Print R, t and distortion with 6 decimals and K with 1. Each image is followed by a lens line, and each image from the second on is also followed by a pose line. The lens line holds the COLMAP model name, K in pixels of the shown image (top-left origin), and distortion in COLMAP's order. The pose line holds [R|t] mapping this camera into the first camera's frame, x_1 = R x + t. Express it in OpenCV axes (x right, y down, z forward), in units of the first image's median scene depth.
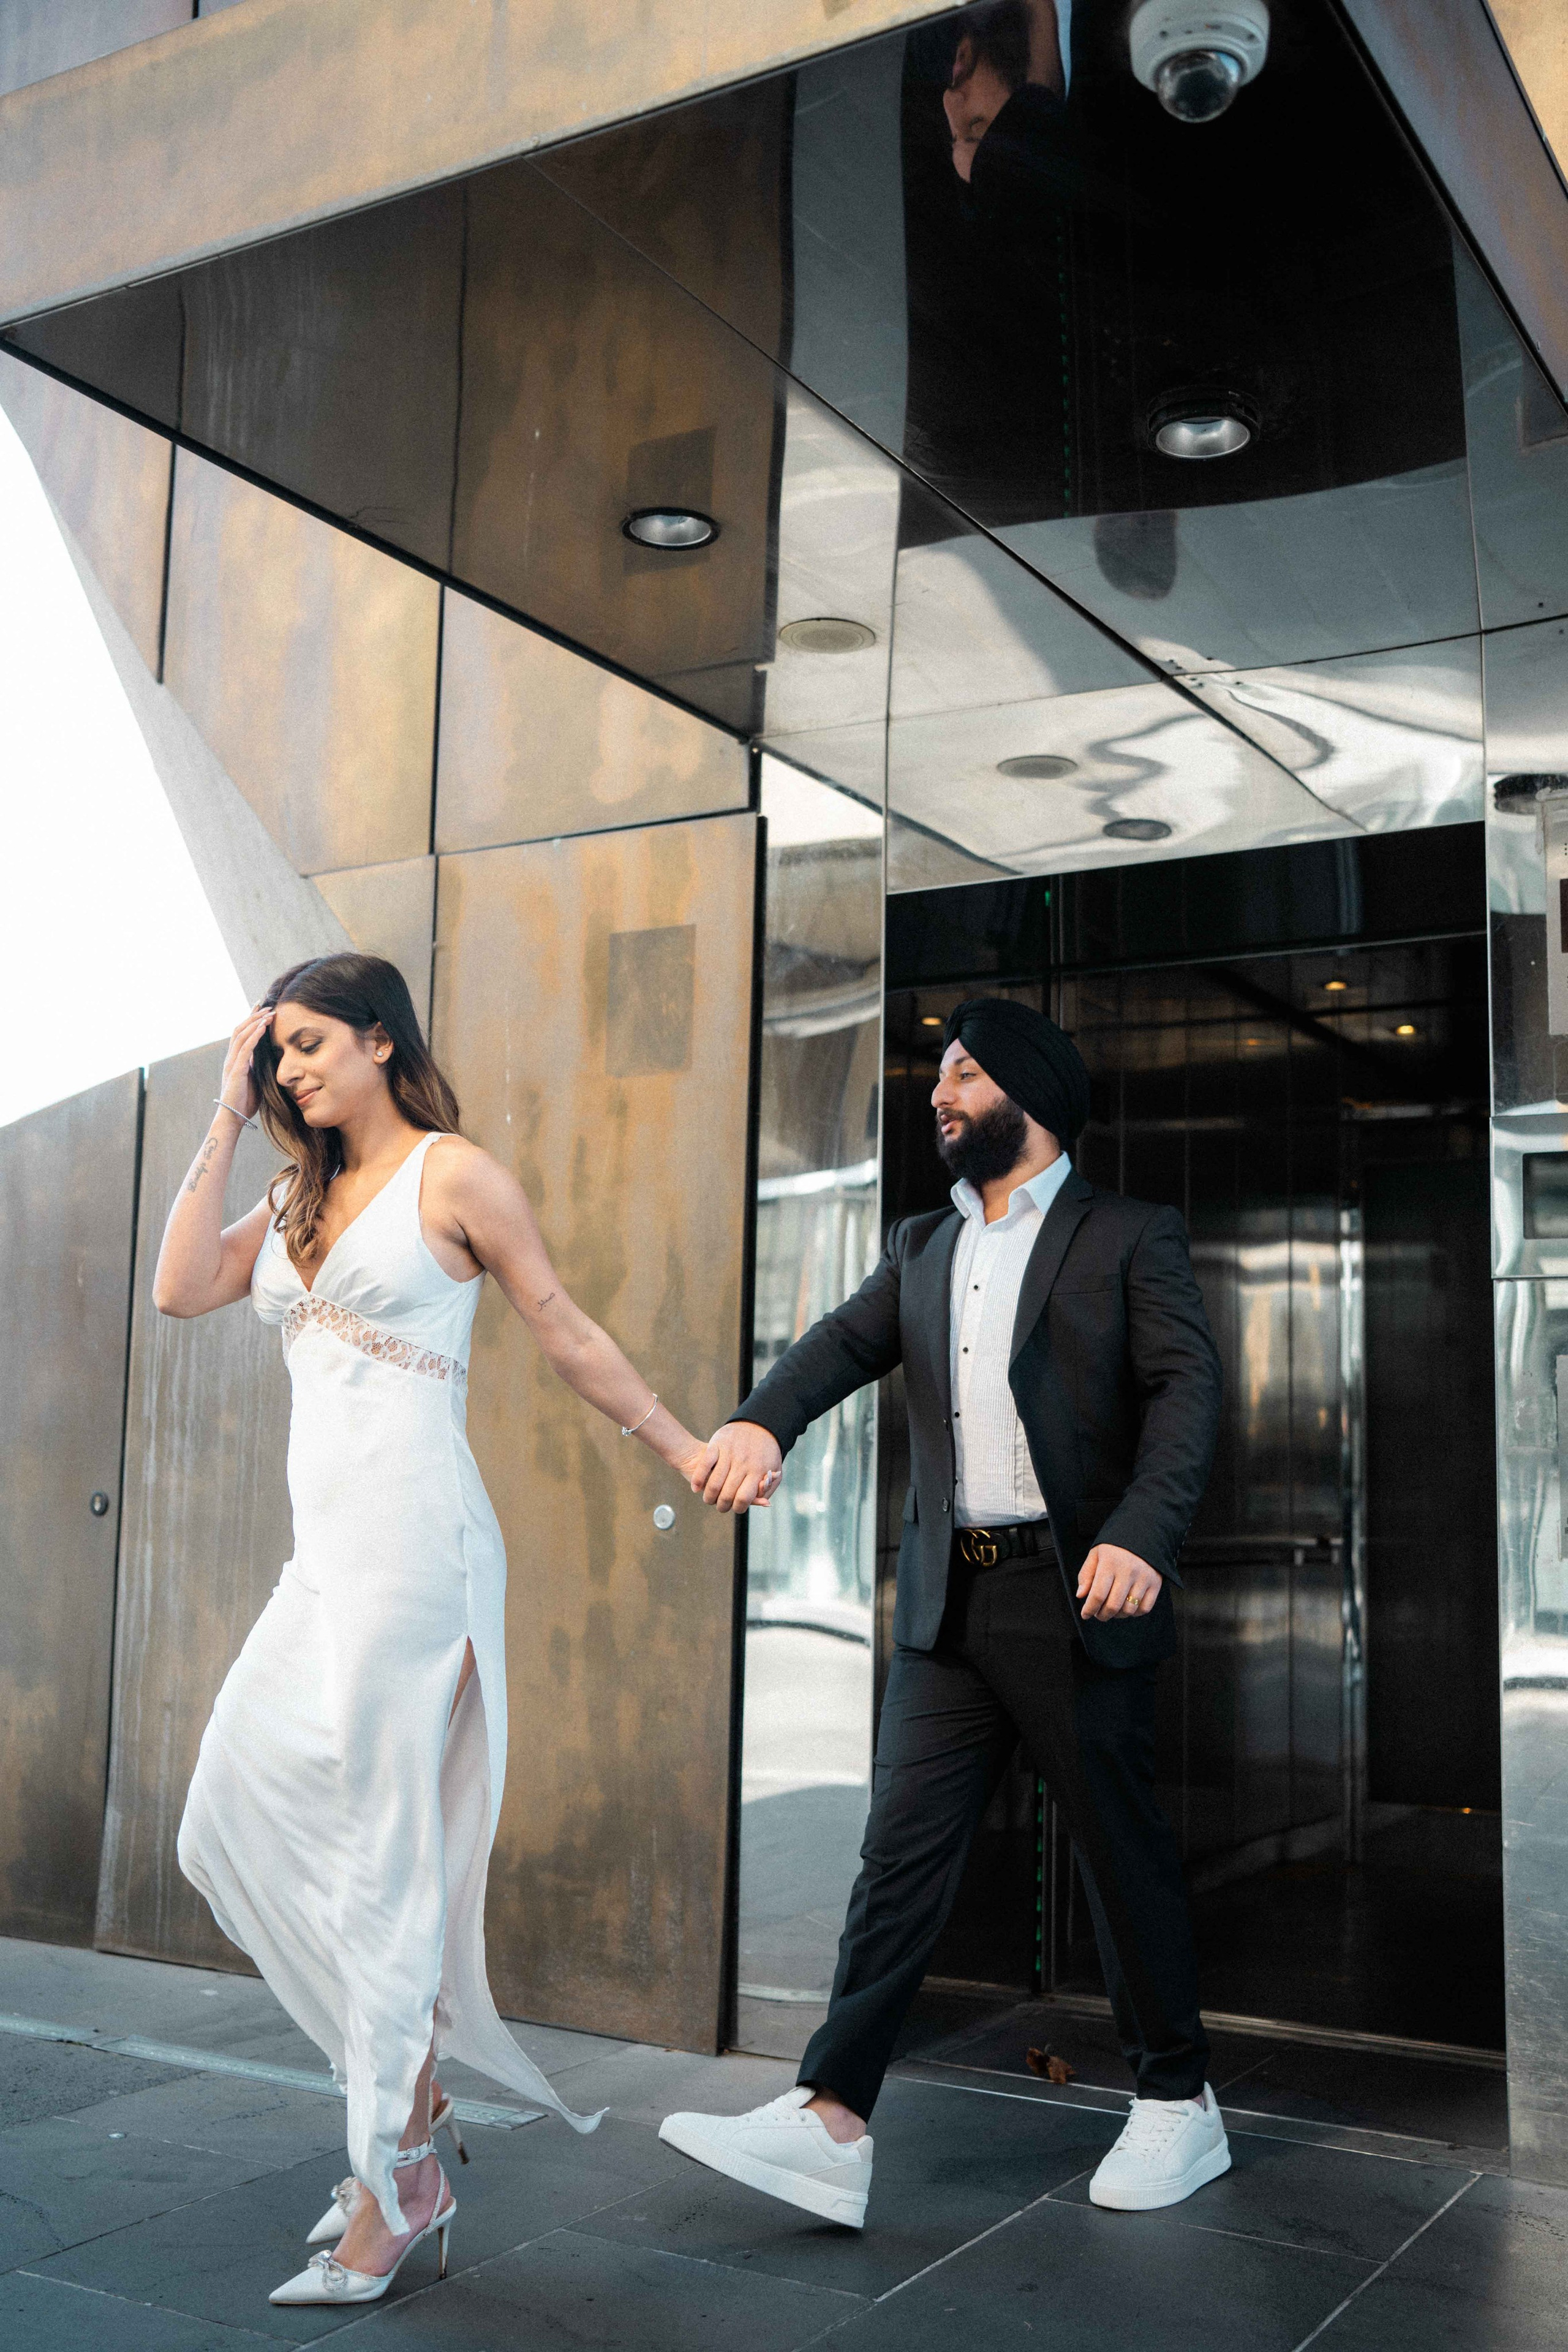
lens RADIAL K [[2350.6, 0, 784.0], [0, 2350.6, 1176.0], [0, 0, 1]] dist [-0.081619, 0.202008]
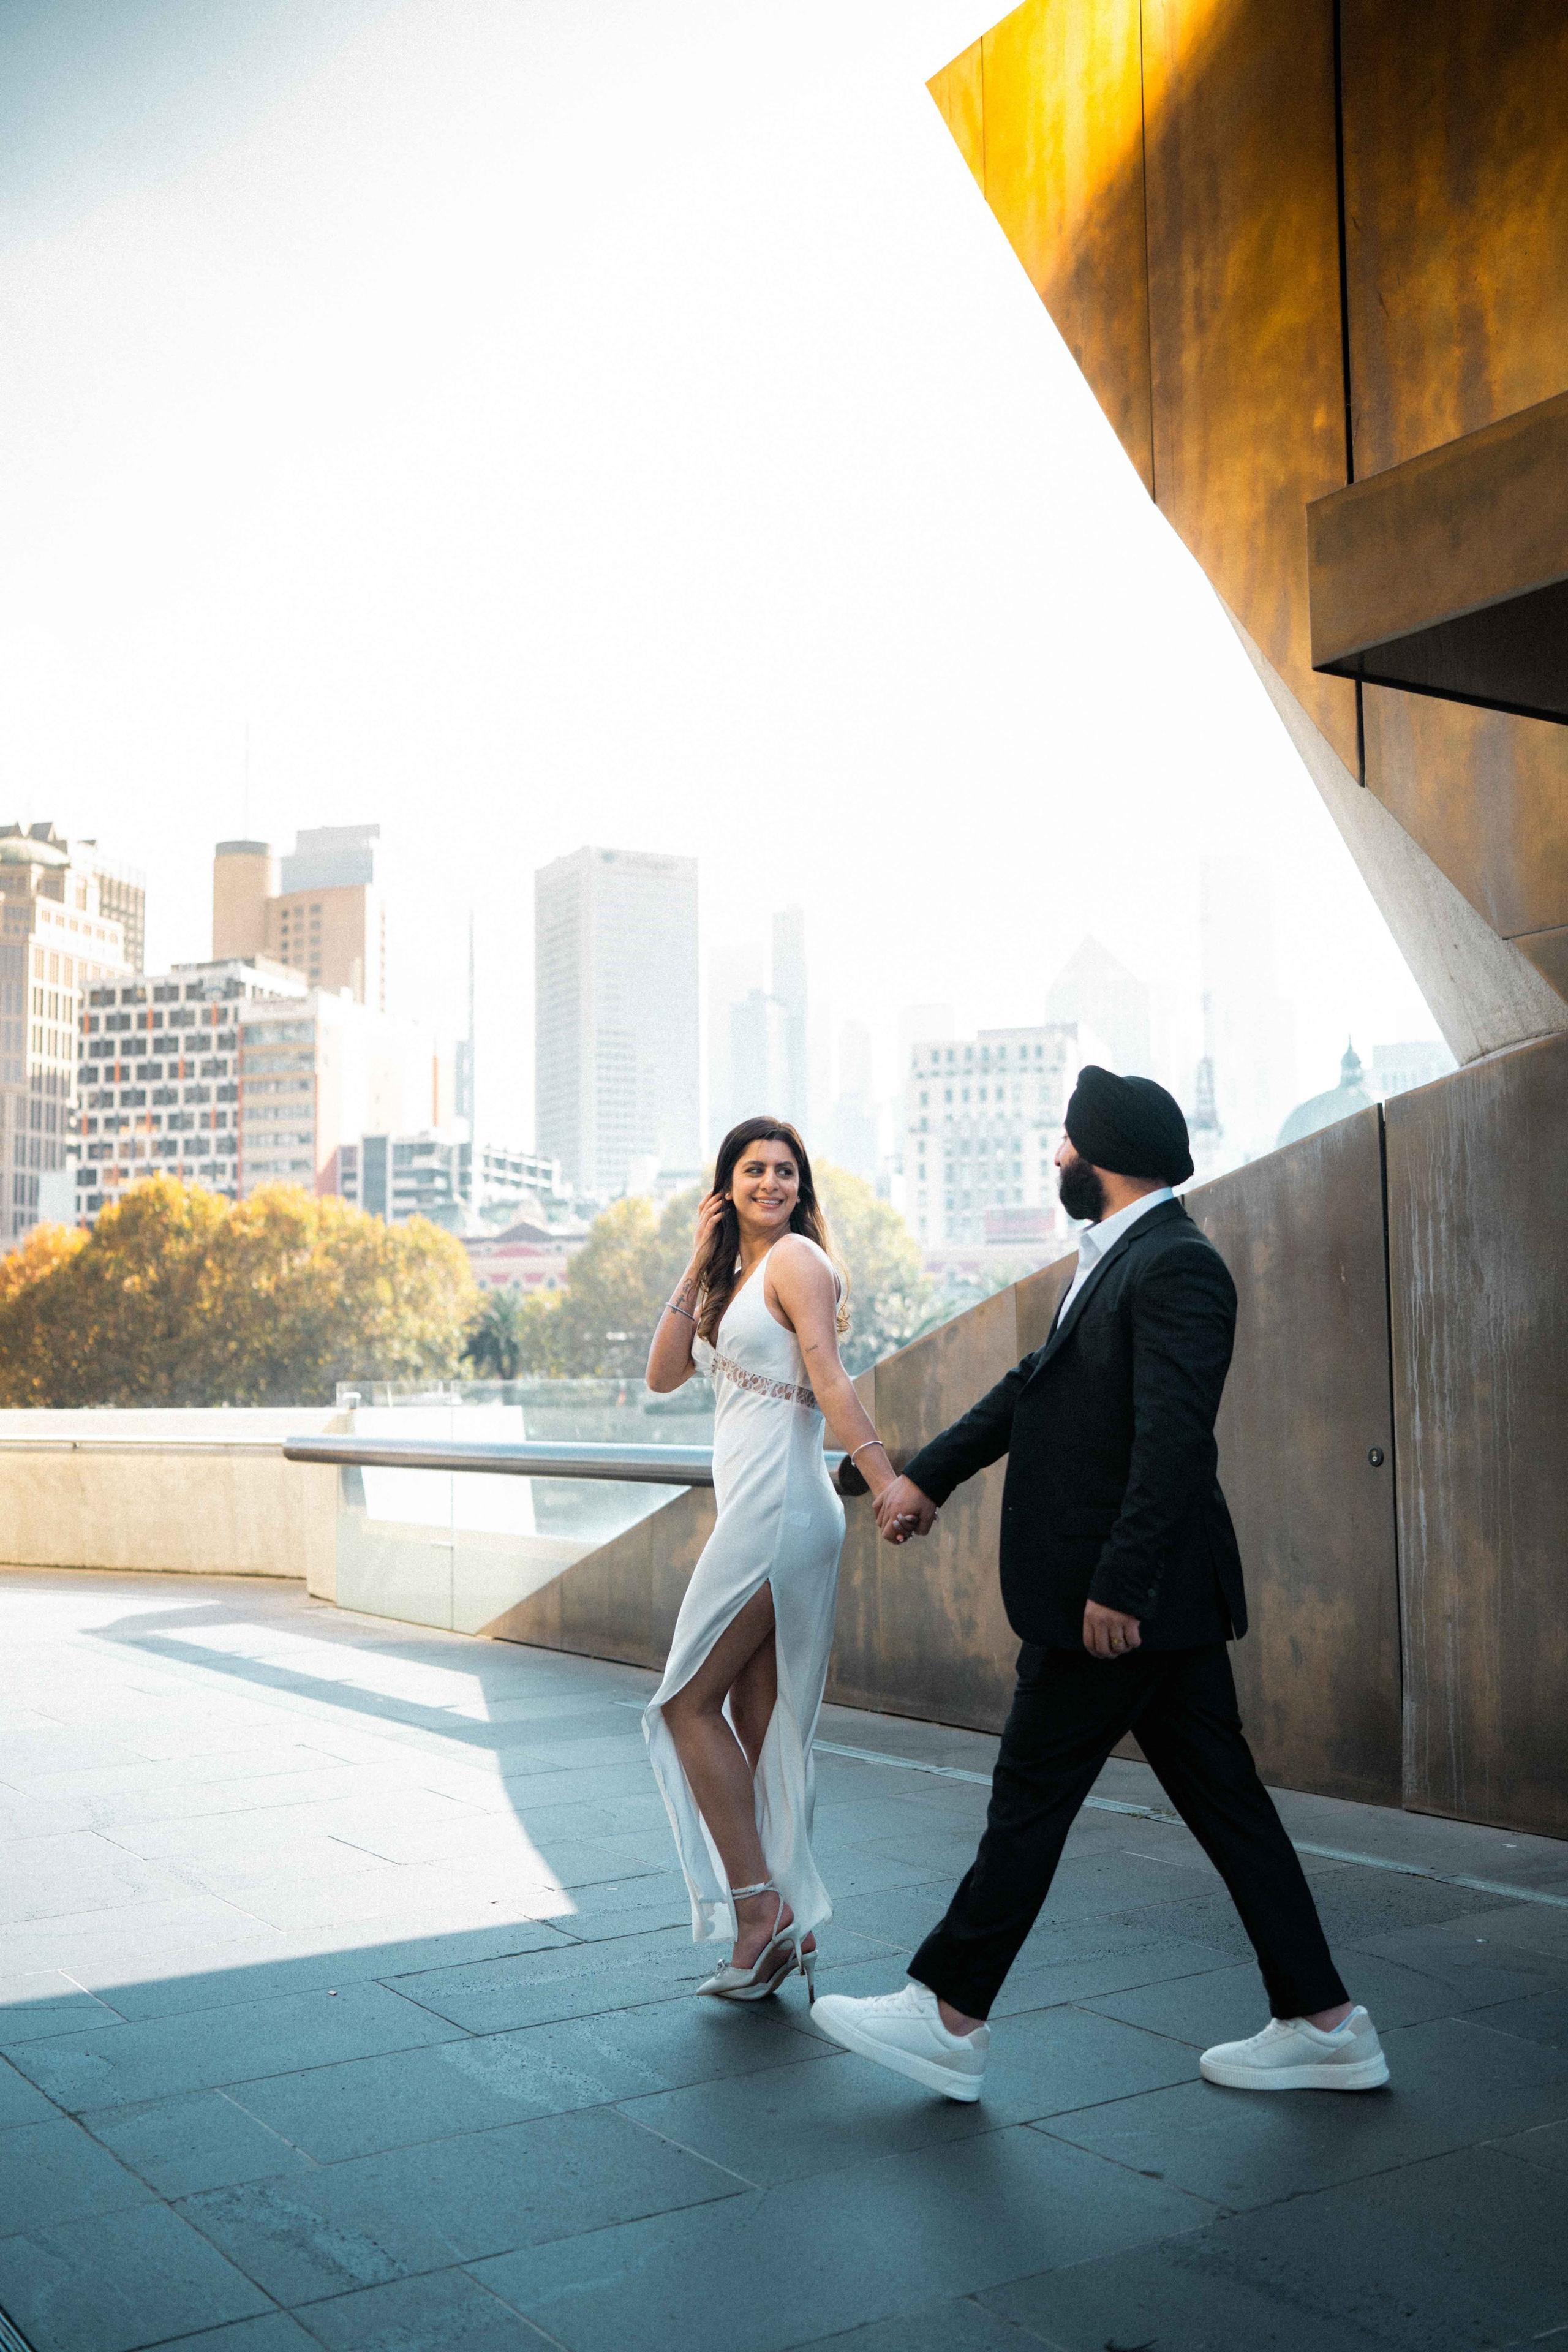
lens RADIAL K [[2350.6, 0, 784.0], [0, 2350.6, 1176.0], [0, 0, 1]] dist [-0.081619, 0.202008]
pose [[0.897252, -0.071027, -0.435768, -0.022269], [0.090391, 0.995621, 0.023839, -0.068409], [0.432167, -0.060779, 0.899743, -0.255426]]
